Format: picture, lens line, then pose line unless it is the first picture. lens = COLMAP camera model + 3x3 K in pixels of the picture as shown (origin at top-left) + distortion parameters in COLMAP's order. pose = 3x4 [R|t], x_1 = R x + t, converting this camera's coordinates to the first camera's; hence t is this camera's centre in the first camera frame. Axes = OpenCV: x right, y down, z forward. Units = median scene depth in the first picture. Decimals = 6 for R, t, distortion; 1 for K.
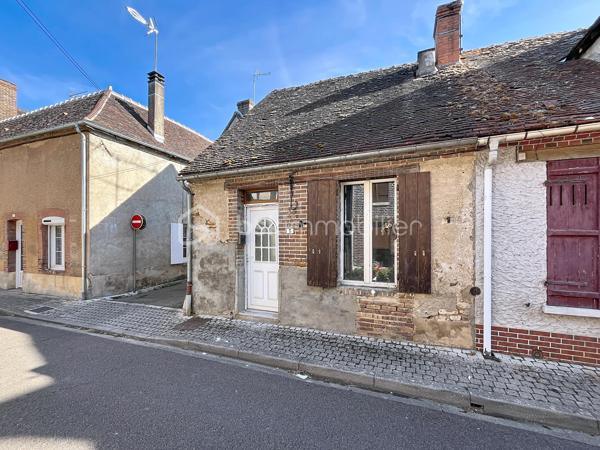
lens RADIAL K [[252.1, 0, 304.9], [0, 252.1, 237.7], [0, 0, 1]] dist [-0.002117, -0.001239]
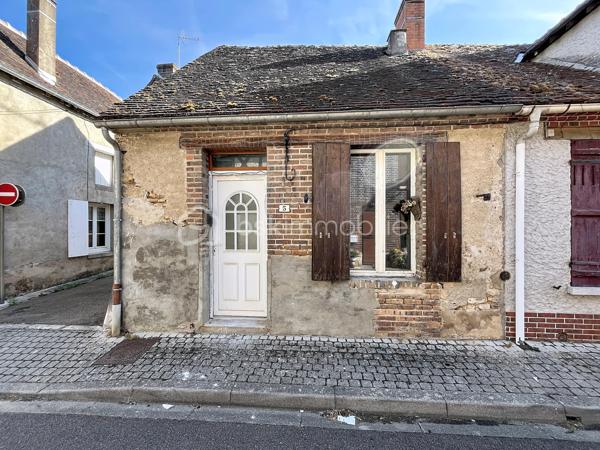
lens RADIAL K [[240.1, 0, 301.2], [0, 240.1, 225.6], [0, 0, 1]] dist [-0.002652, -0.000155]
pose [[0.951127, 0.001020, 0.308798, -0.238098], [-0.002782, 0.999982, 0.005266, 0.021000], [-0.308787, -0.005868, 0.951113, 0.315047]]
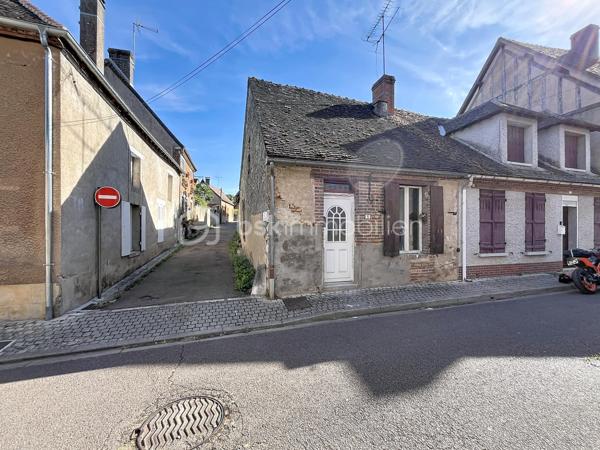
lens RADIAL K [[240.1, 0, 300.7], [0, 240.1, 226.0], [0, 0, 1]] dist [-0.002652, -0.000155]
pose [[0.781002, 0.004081, 0.624516, -1.160262], [-0.006893, 0.999974, 0.002085, 0.021954], [-0.624491, -0.005933, 0.781010, 0.238636]]
